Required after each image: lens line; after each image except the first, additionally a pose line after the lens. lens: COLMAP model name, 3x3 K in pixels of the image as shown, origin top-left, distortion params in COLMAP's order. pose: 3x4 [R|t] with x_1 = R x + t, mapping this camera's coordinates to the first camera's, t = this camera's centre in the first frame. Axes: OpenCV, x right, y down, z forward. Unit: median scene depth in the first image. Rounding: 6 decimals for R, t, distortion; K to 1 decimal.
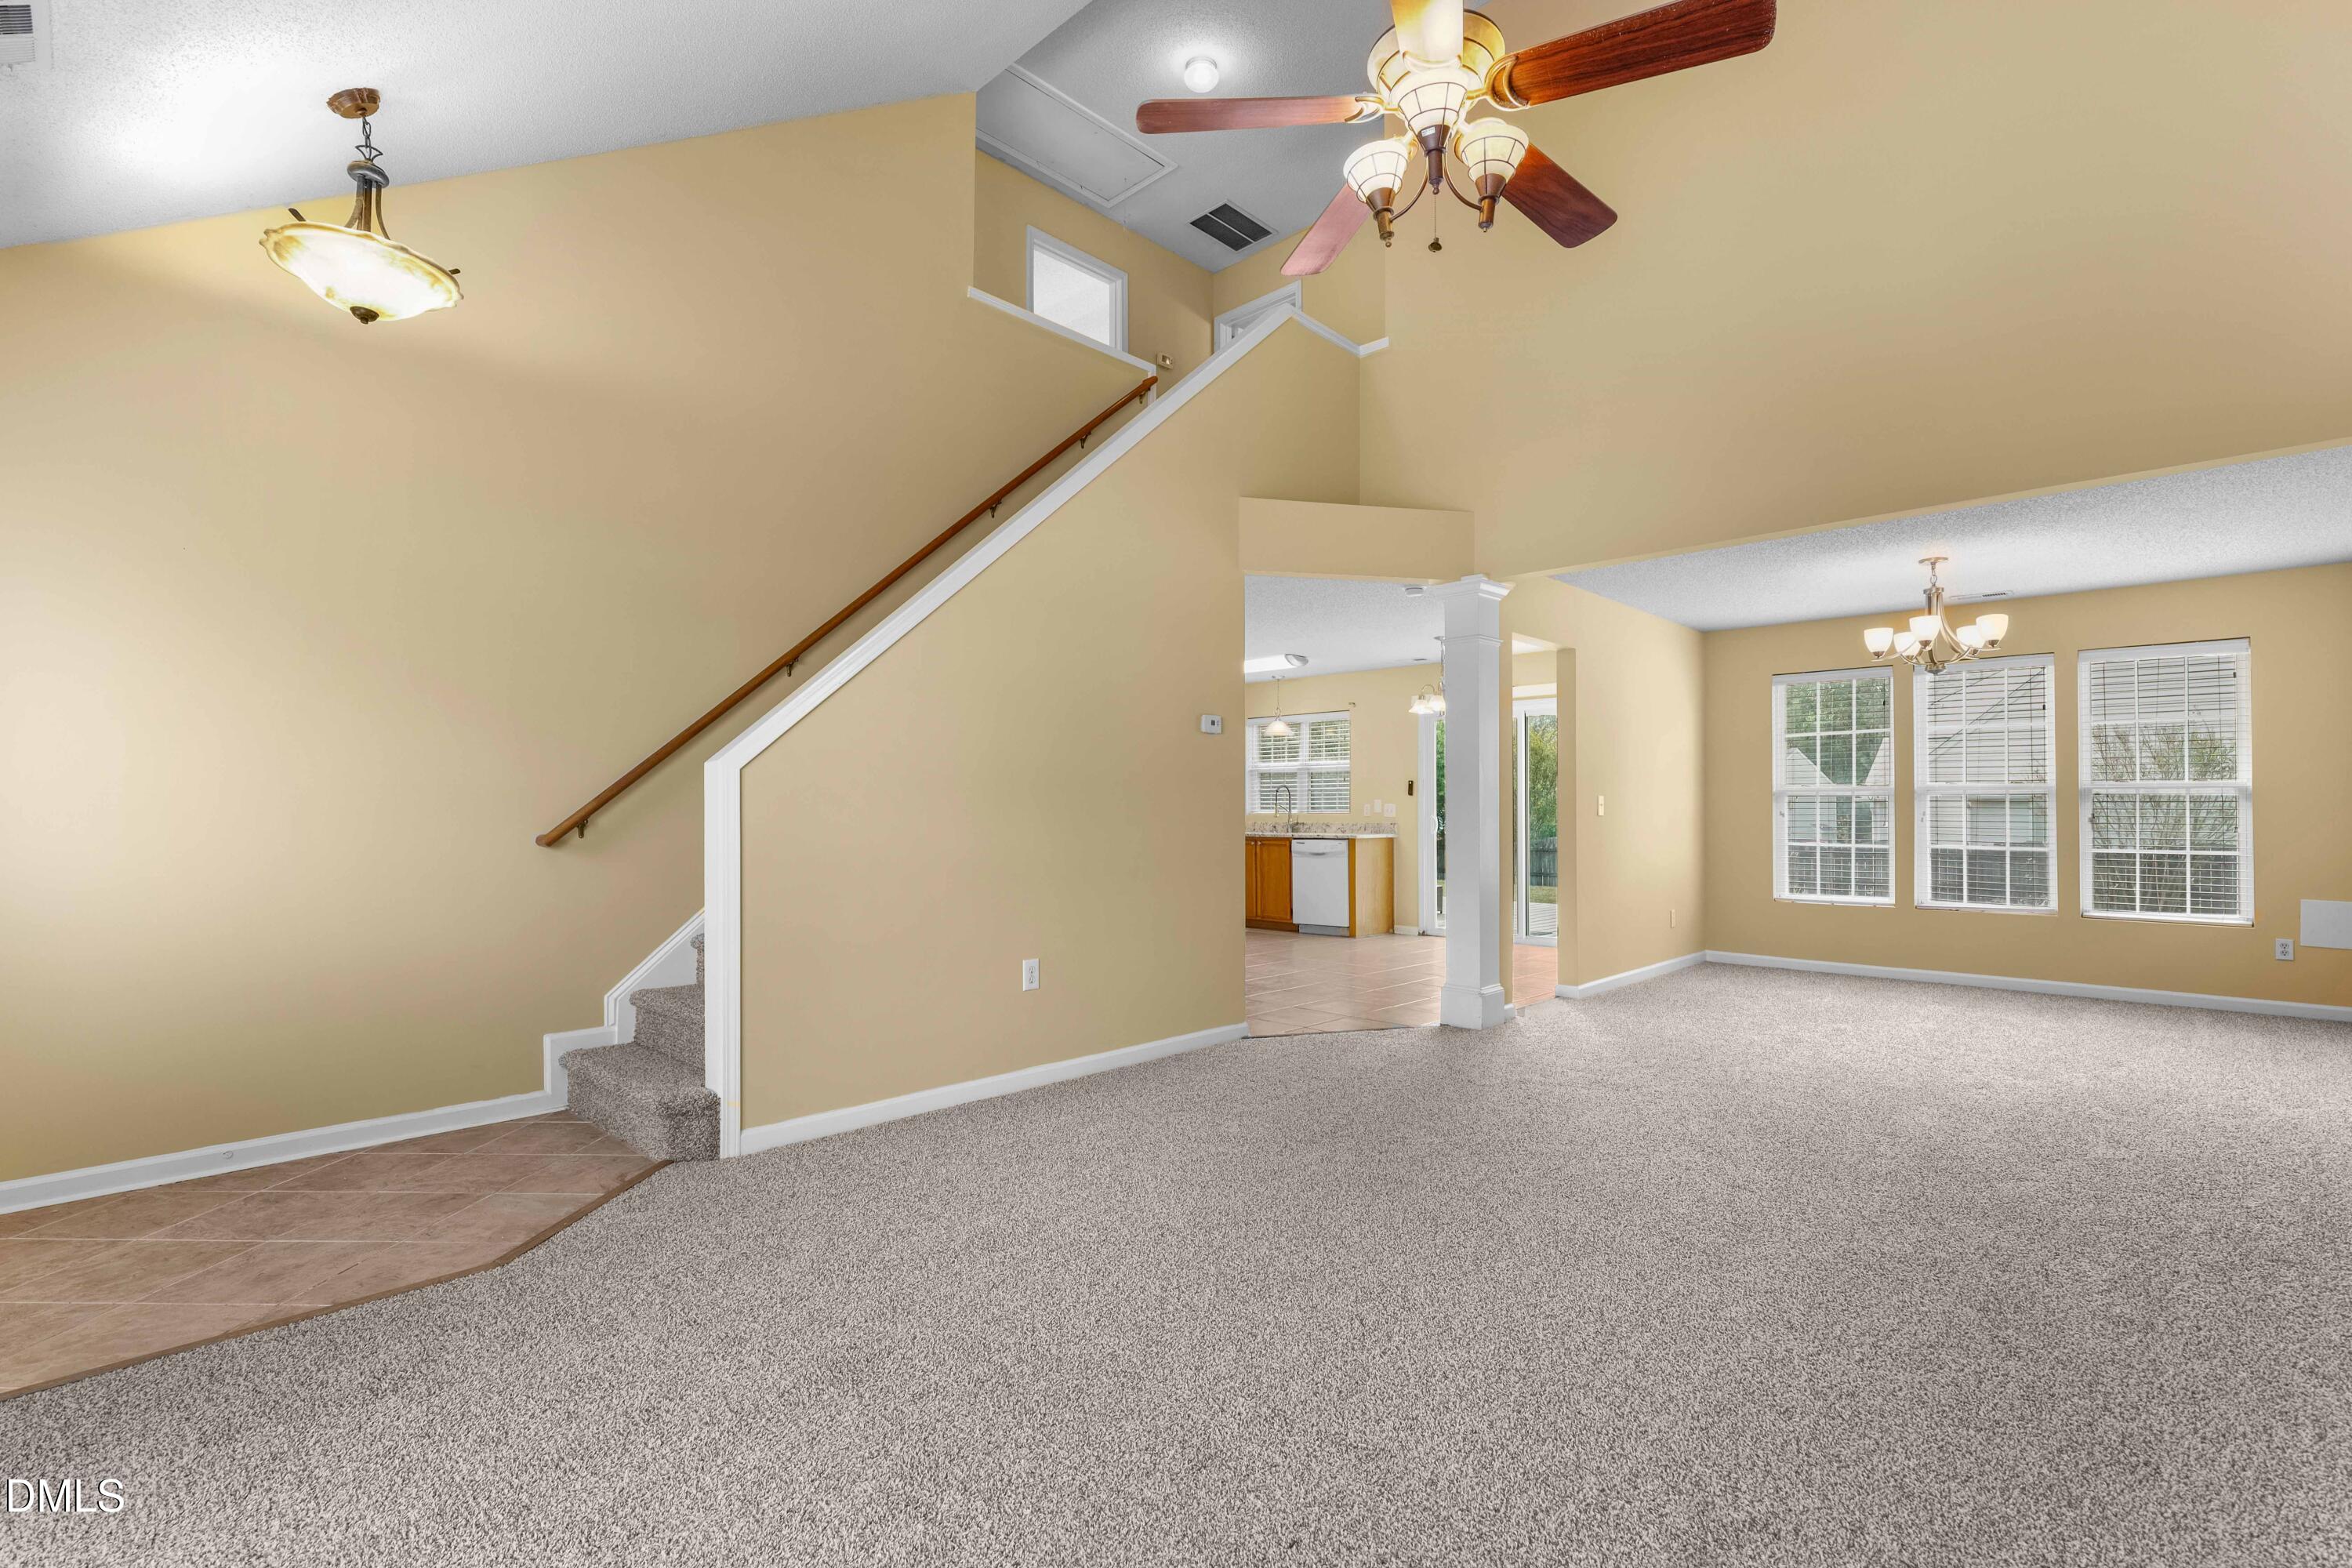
lens RADIAL K [[1078.6, 0, 1192.9], [0, 1078.6, 789.3], [0, 0, 1]] dist [-0.000162, -0.000609]
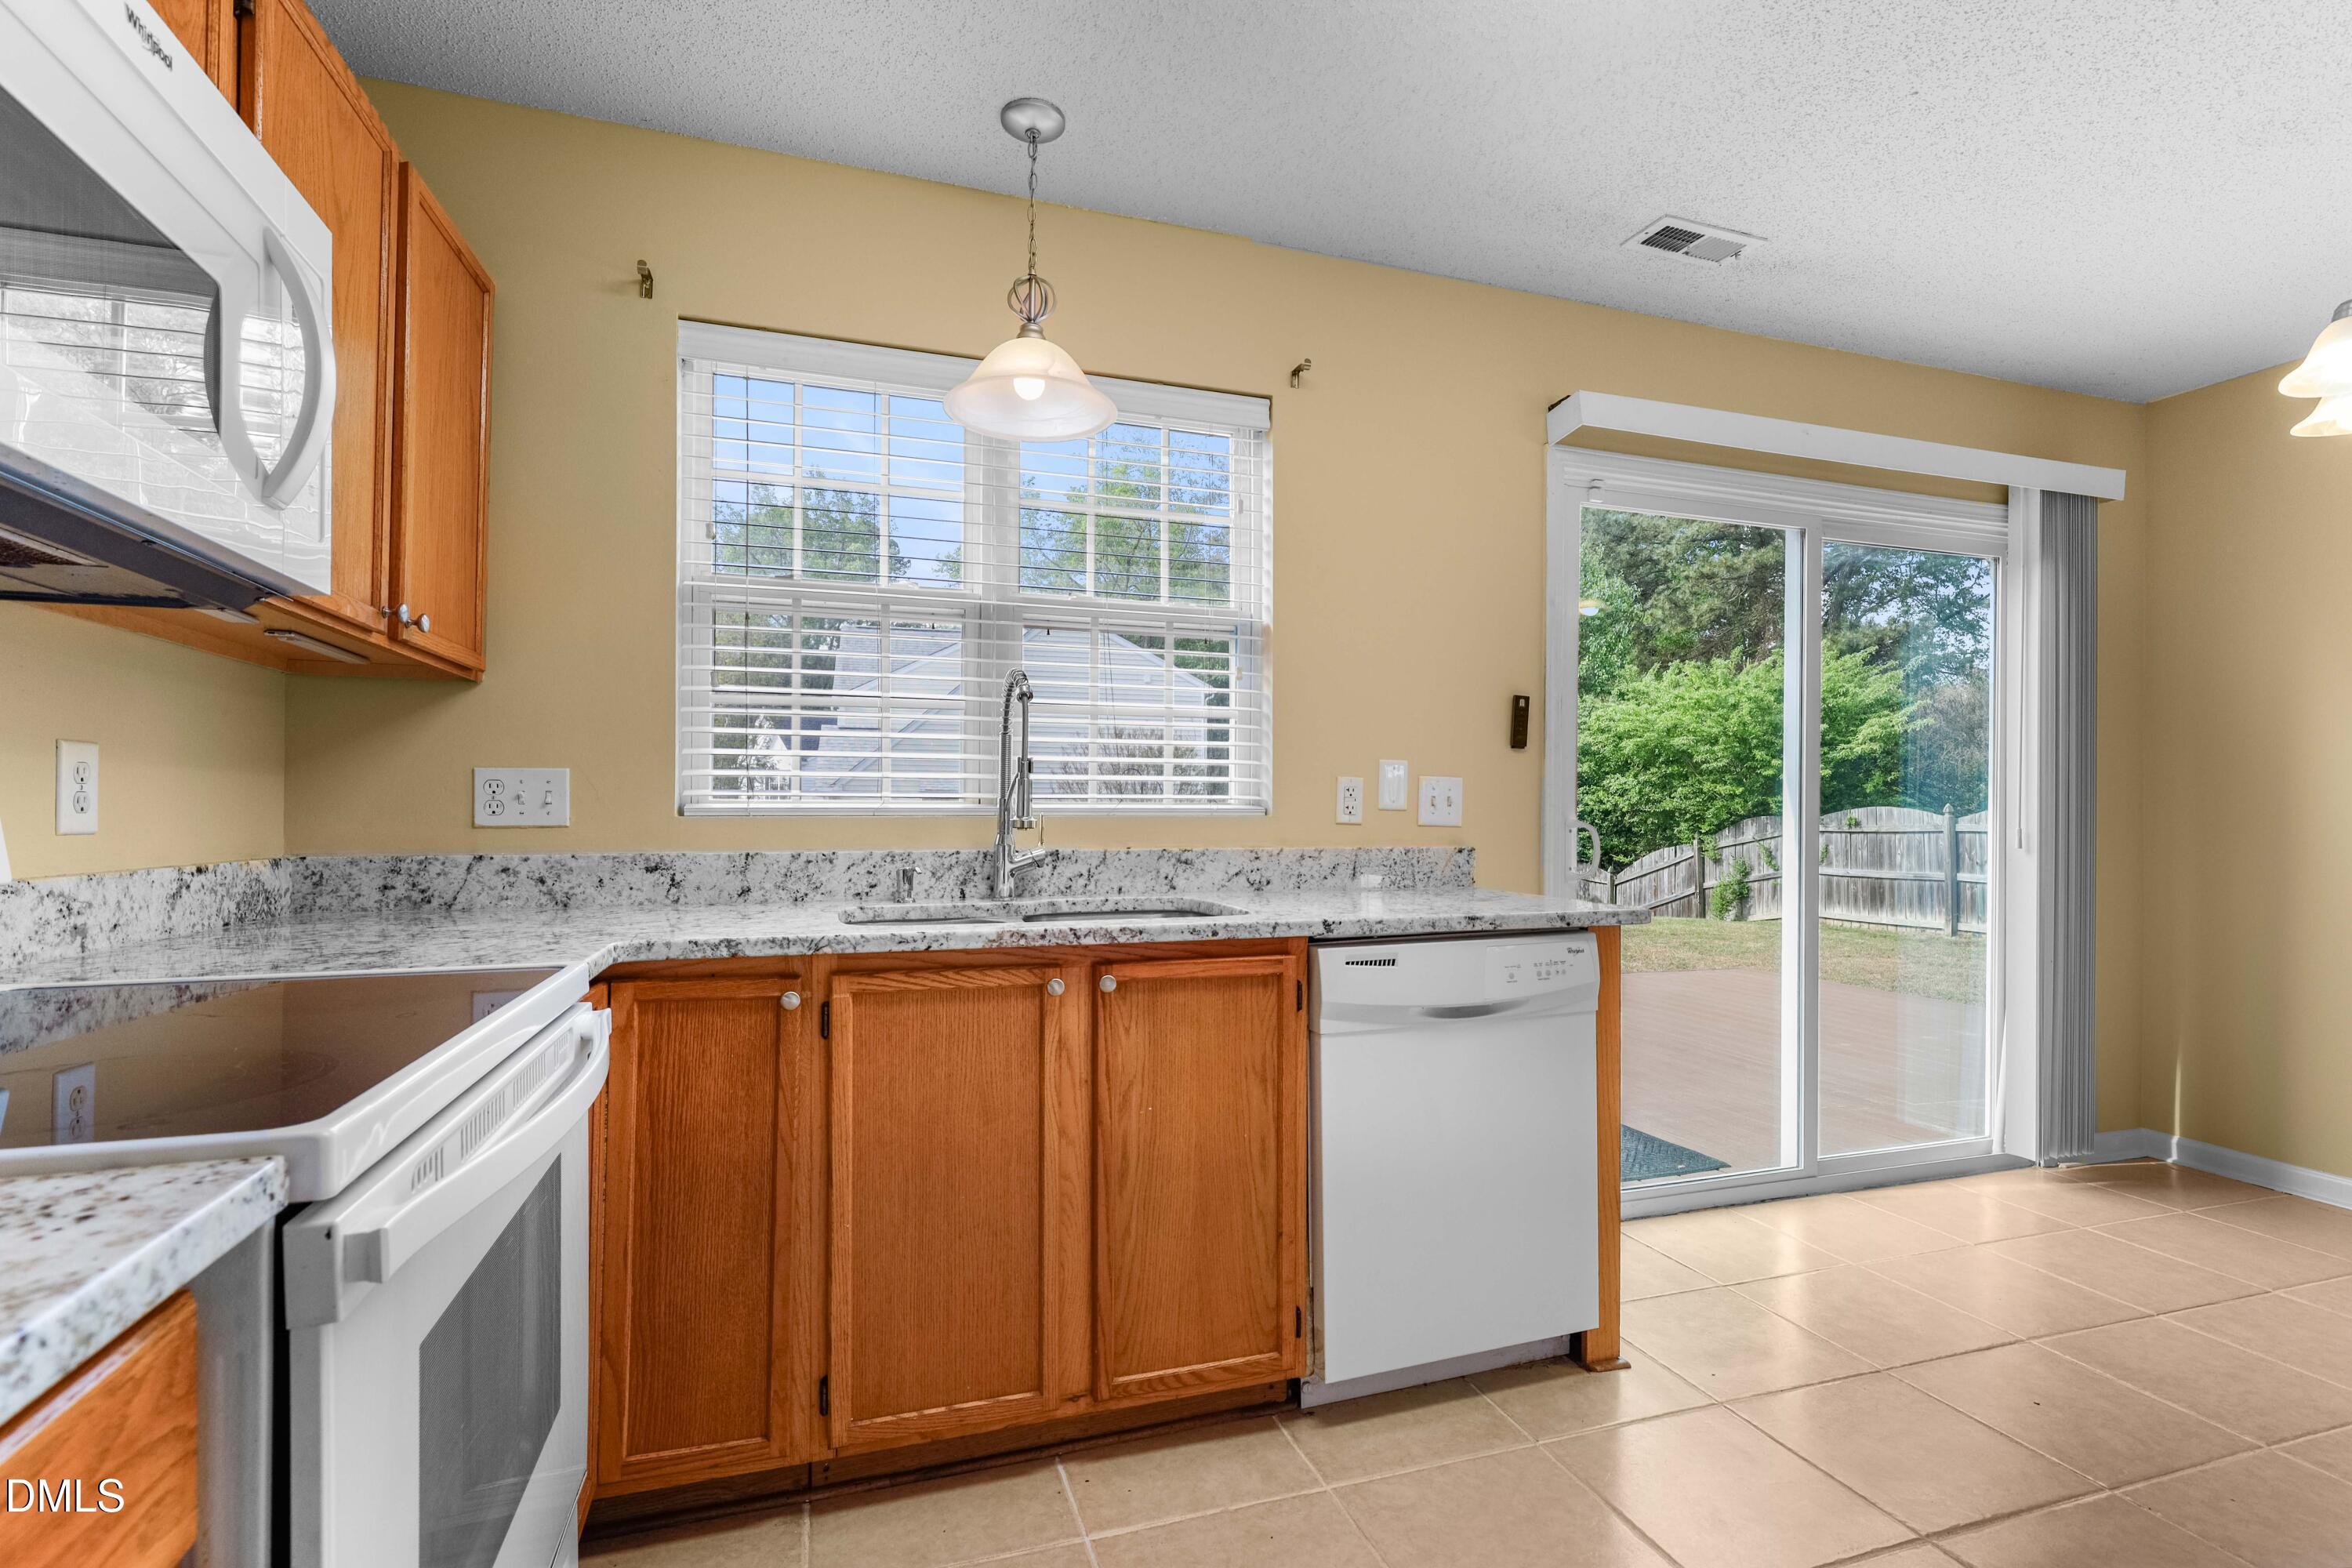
lens RADIAL K [[1078.6, 0, 1172.7], [0, 1078.6, 801.2], [0, 0, 1]] dist [-0.000162, -0.000609]
pose [[0.478488, 0.013882, 0.877984, -0.076266], [-0.016042, 0.999846, -0.007067, 0.019848], [-0.877948, -0.010703, 0.478637, 0.818744]]
